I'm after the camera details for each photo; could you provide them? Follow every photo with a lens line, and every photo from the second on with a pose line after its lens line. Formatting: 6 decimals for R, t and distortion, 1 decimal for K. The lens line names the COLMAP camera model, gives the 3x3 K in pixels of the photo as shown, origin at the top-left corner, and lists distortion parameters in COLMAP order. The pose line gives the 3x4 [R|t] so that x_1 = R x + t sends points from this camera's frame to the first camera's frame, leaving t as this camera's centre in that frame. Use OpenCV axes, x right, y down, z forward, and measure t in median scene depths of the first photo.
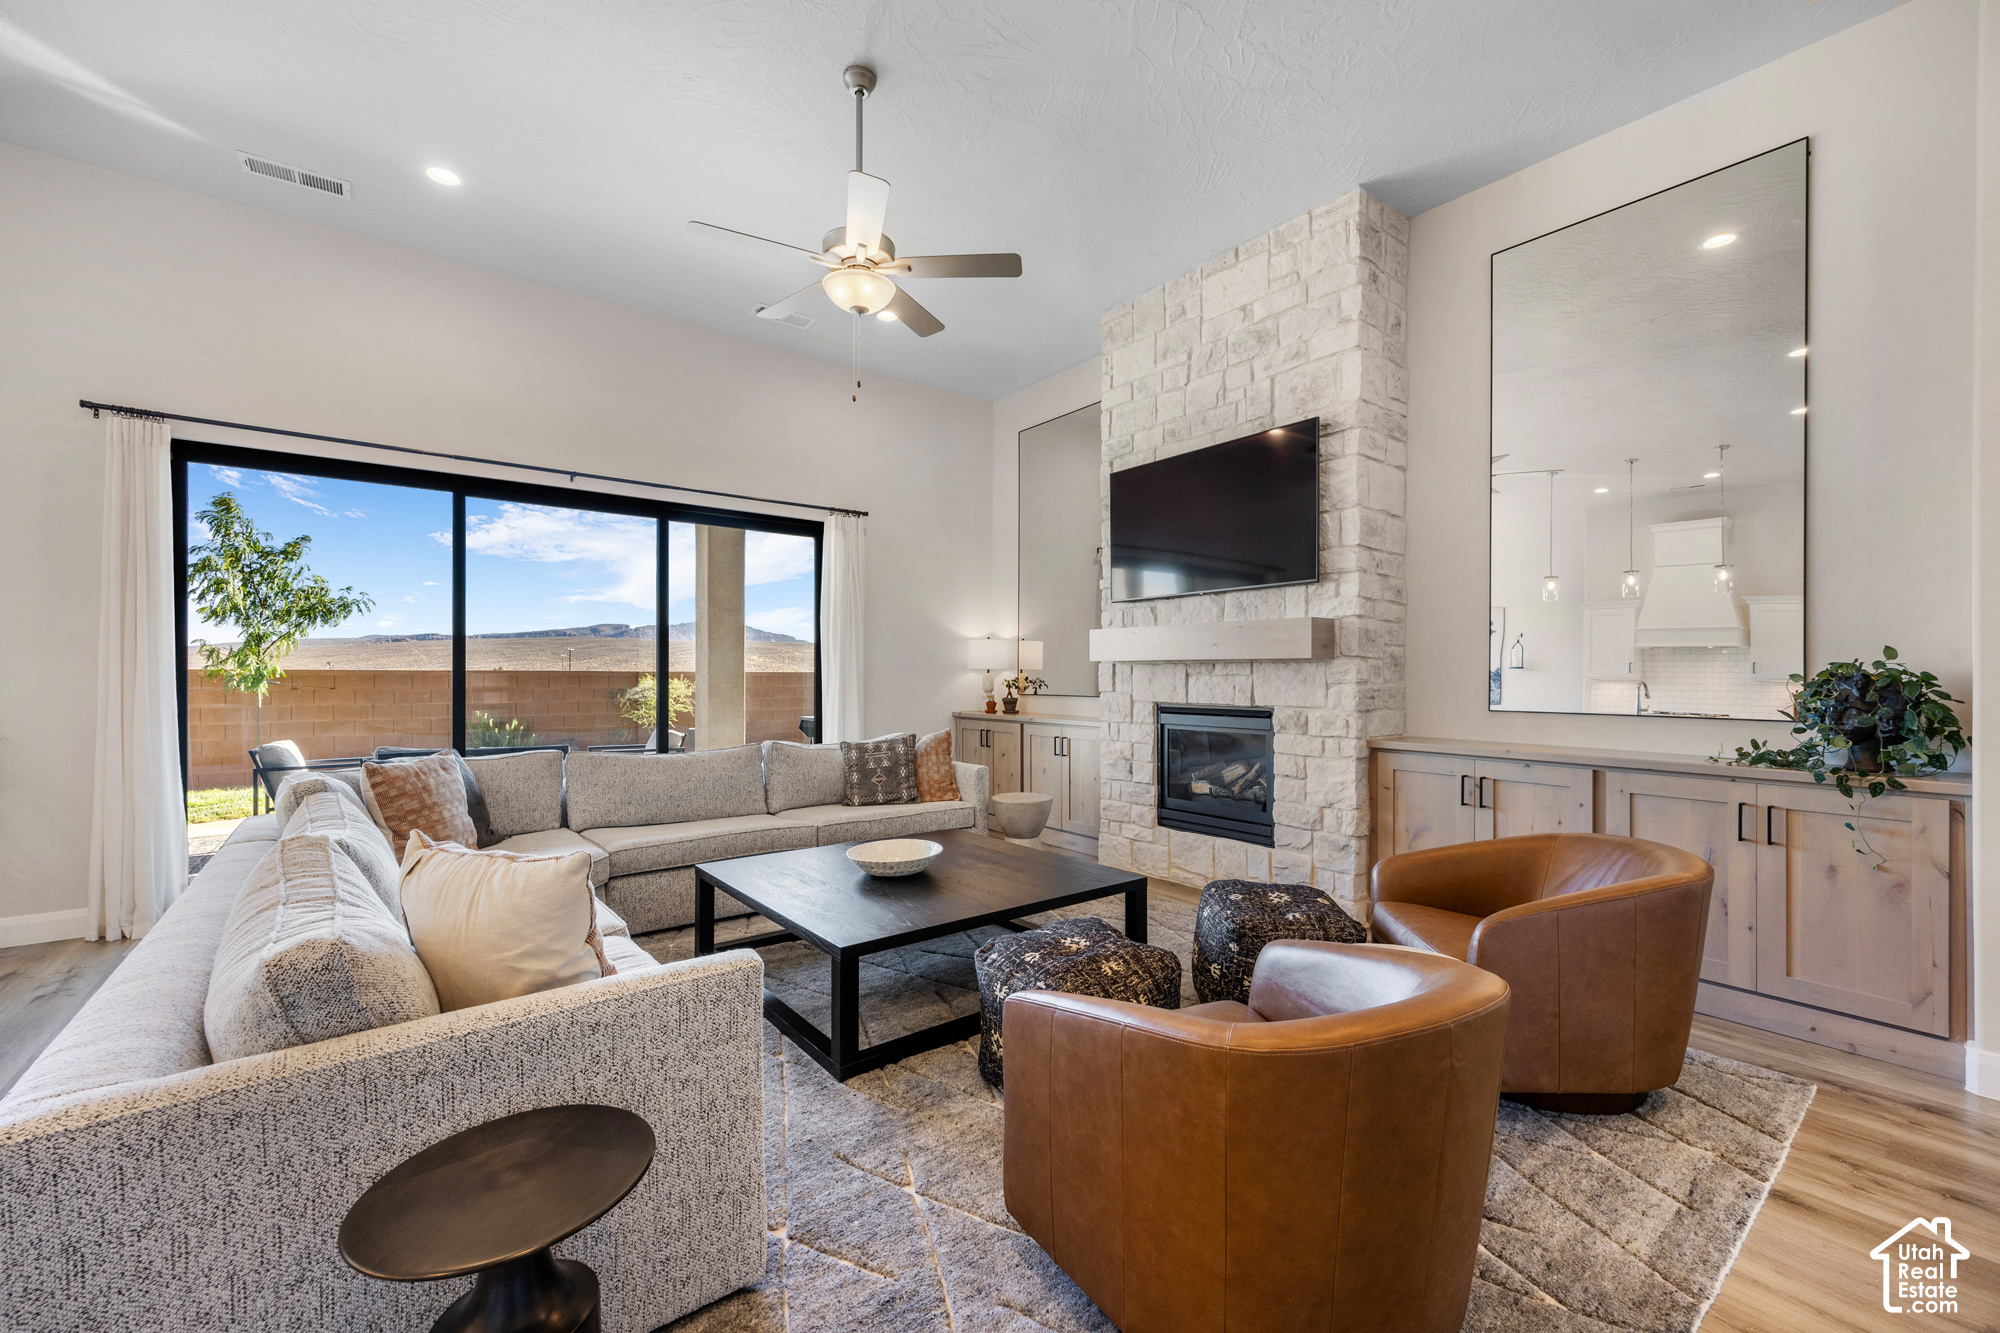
lens RADIAL K [[816.1, 0, 999.7], [0, 816.1, 674.9], [0, 0, 1]] dist [0.003779, 0.000006]
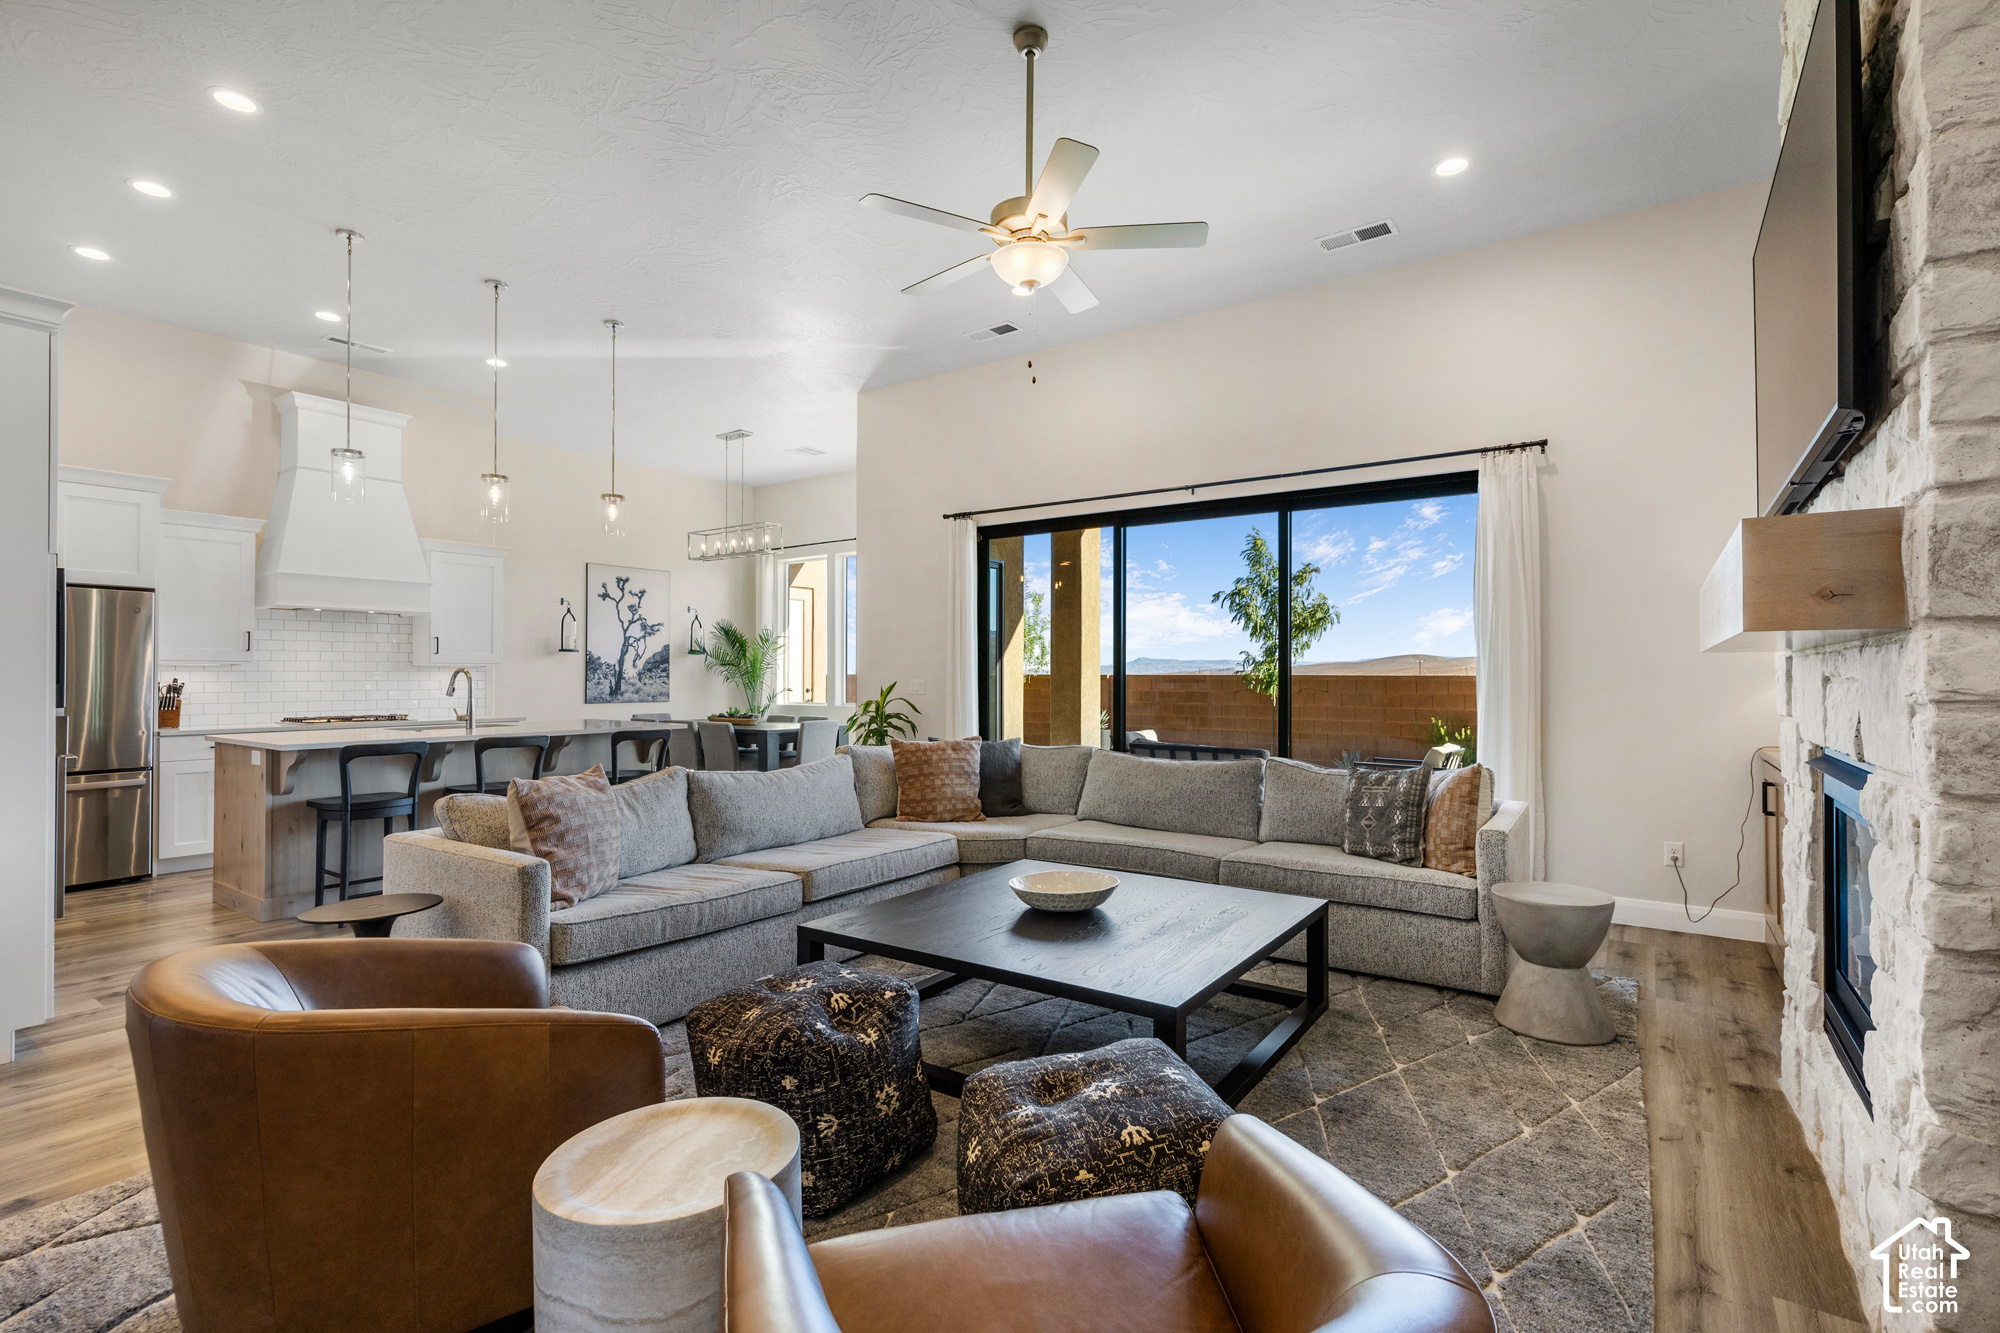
lens RADIAL K [[902.3, 0, 1004.0], [0, 902.3, 670.4], [0, 0, 1]] dist [-0.012489, -0.000100]
pose [[0.295683, -0.009315, -0.955241, 0.526874], [-0.002880, 0.999939, -0.010642, 0.001007], [0.955282, 0.005897, 0.295638, 0.449501]]
